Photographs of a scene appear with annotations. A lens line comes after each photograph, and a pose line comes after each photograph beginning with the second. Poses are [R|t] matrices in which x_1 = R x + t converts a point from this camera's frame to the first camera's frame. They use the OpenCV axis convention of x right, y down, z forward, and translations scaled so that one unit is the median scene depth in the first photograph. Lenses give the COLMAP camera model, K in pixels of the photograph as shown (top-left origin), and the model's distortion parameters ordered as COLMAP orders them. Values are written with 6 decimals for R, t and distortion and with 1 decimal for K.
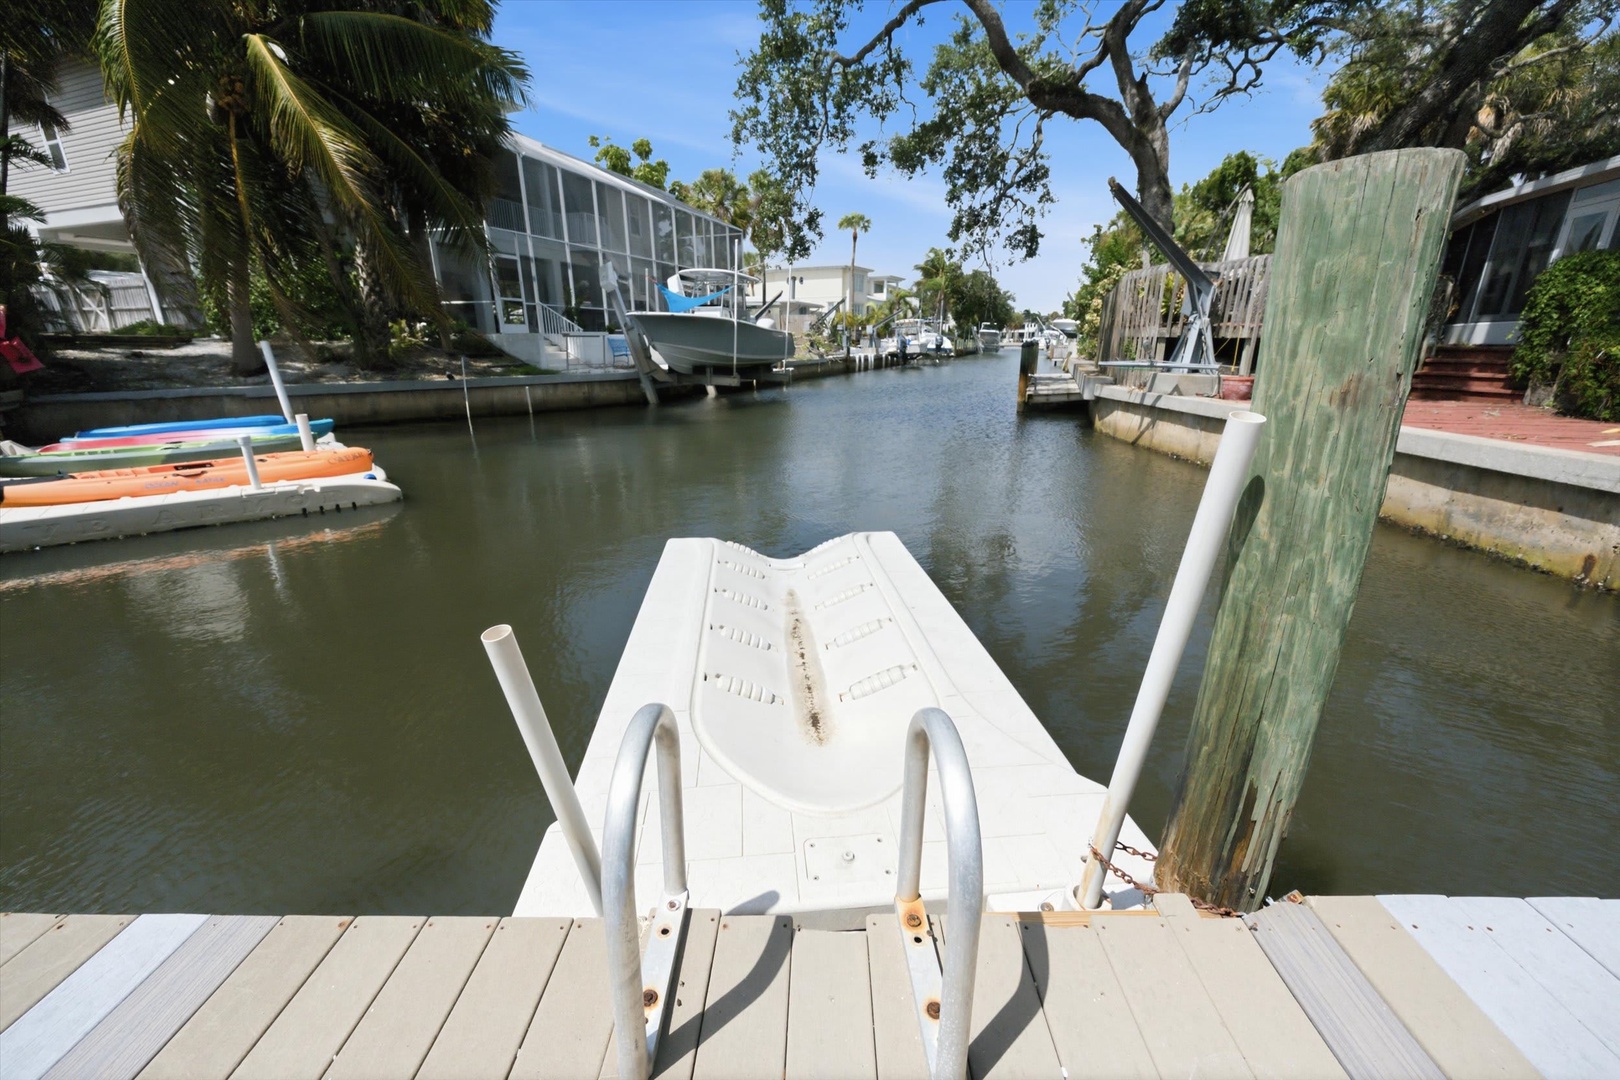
lens RADIAL K [[620.2, 0, 810.0], [0, 620.2, 540.0], [0, 0, 1]] dist [0.000743, 0.000087]
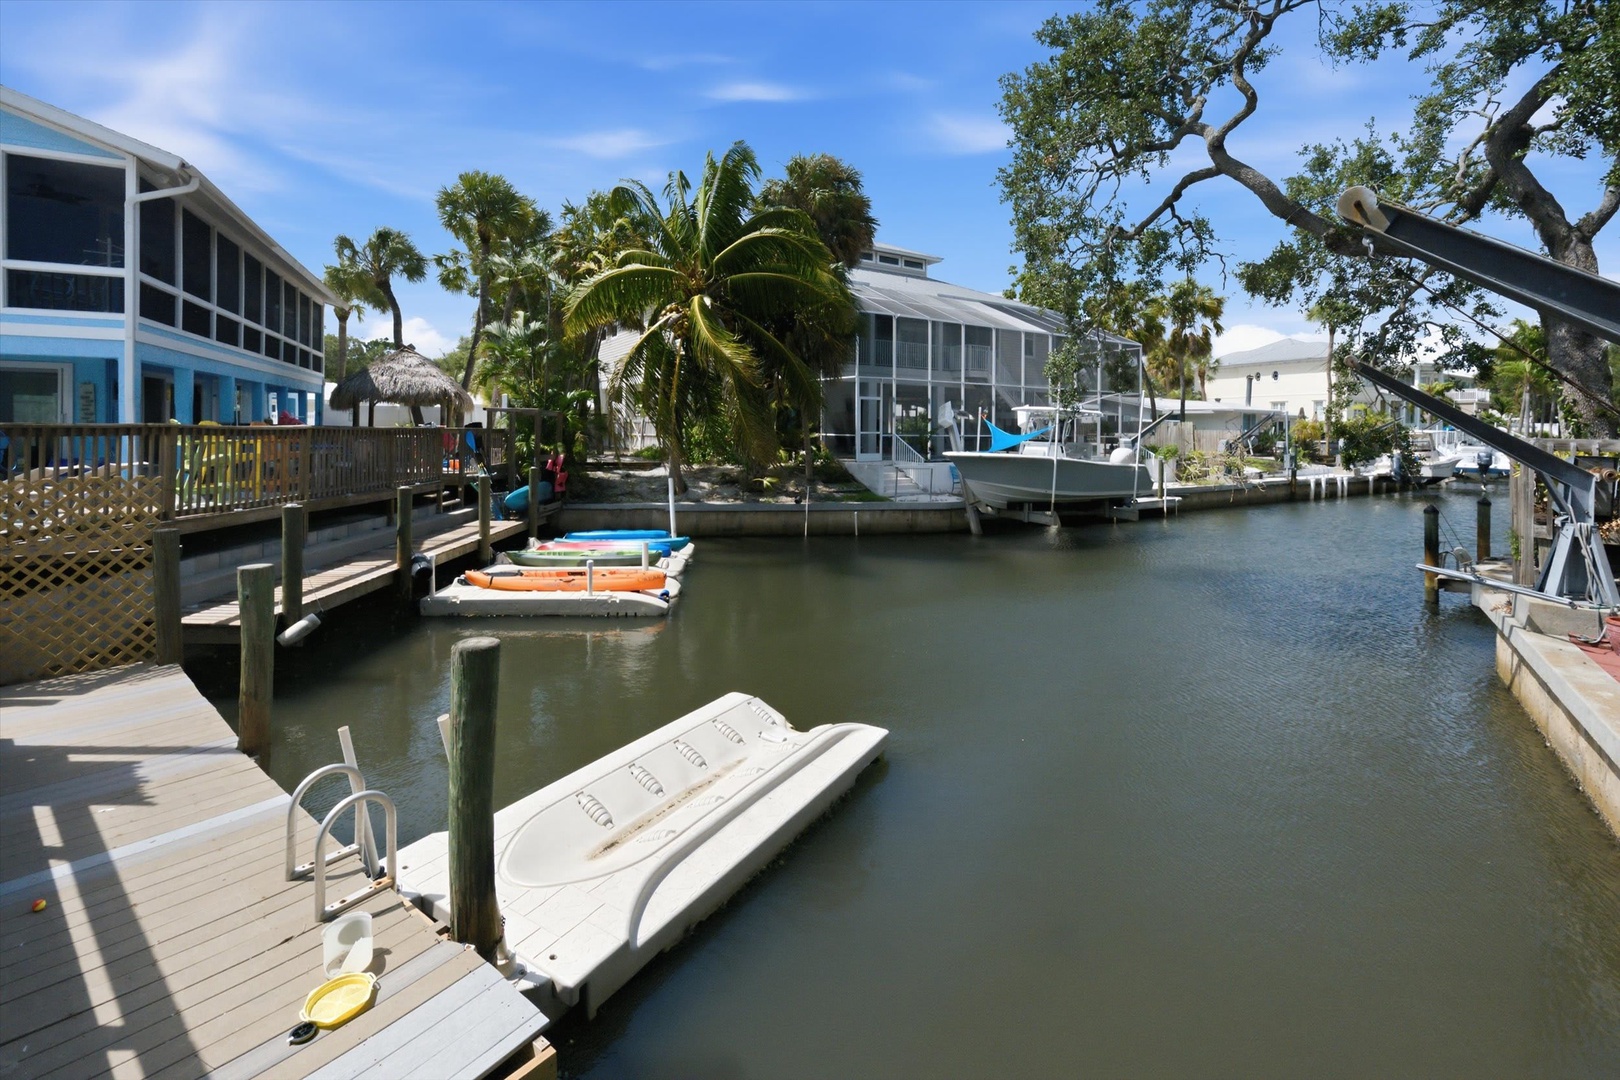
lens RADIAL K [[717.8, 0, 817.2], [0, 717.8, 430.4], [0, 0, 1]] dist [0.001761, 0.000886]
pose [[0.795488, 0.006068, -0.605938, 0.257679], [-0.189069, 0.952516, -0.238676, -0.062414], [0.575718, 0.304428, 0.758863, -0.061694]]
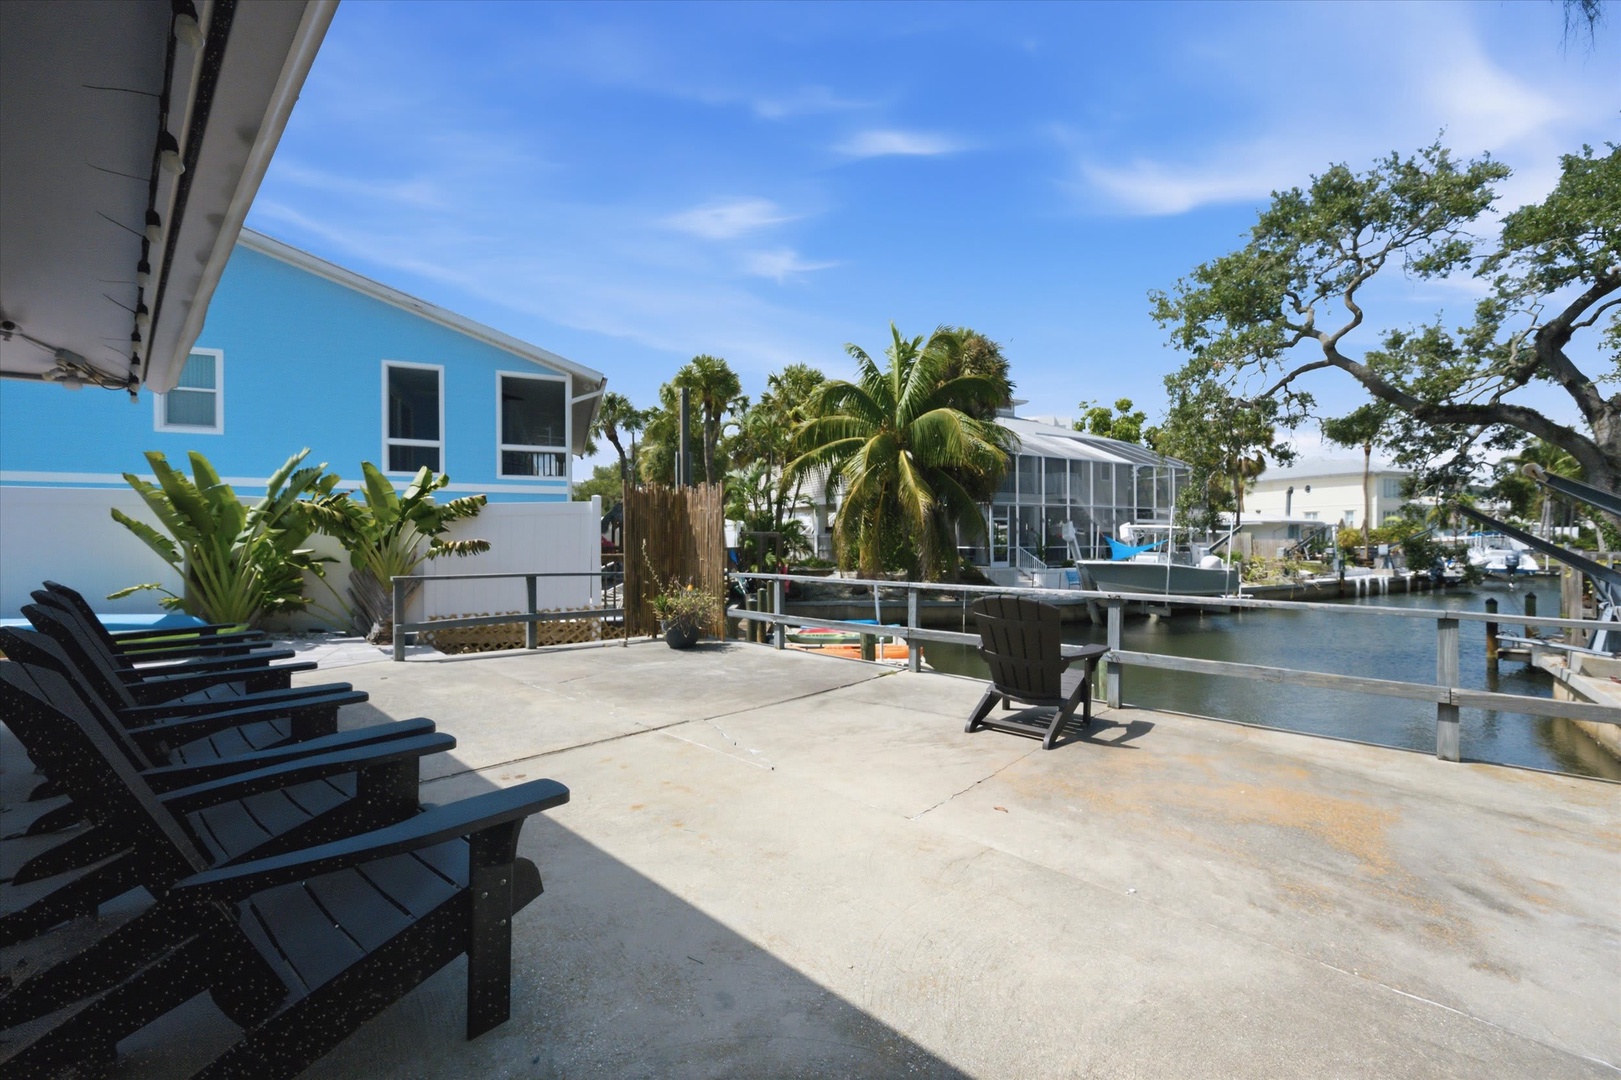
lens RADIAL K [[638.0, 0, 810.5], [0, 638.0, 540.0], [0, 0, 1]] dist [0.009085, 0.000024]
pose [[0.752479, -0.002672, -0.658610, 0.188134], [-0.193115, 0.955144, -0.224514, 0.027356], [0.629668, 0.296130, 0.718210, -0.398069]]
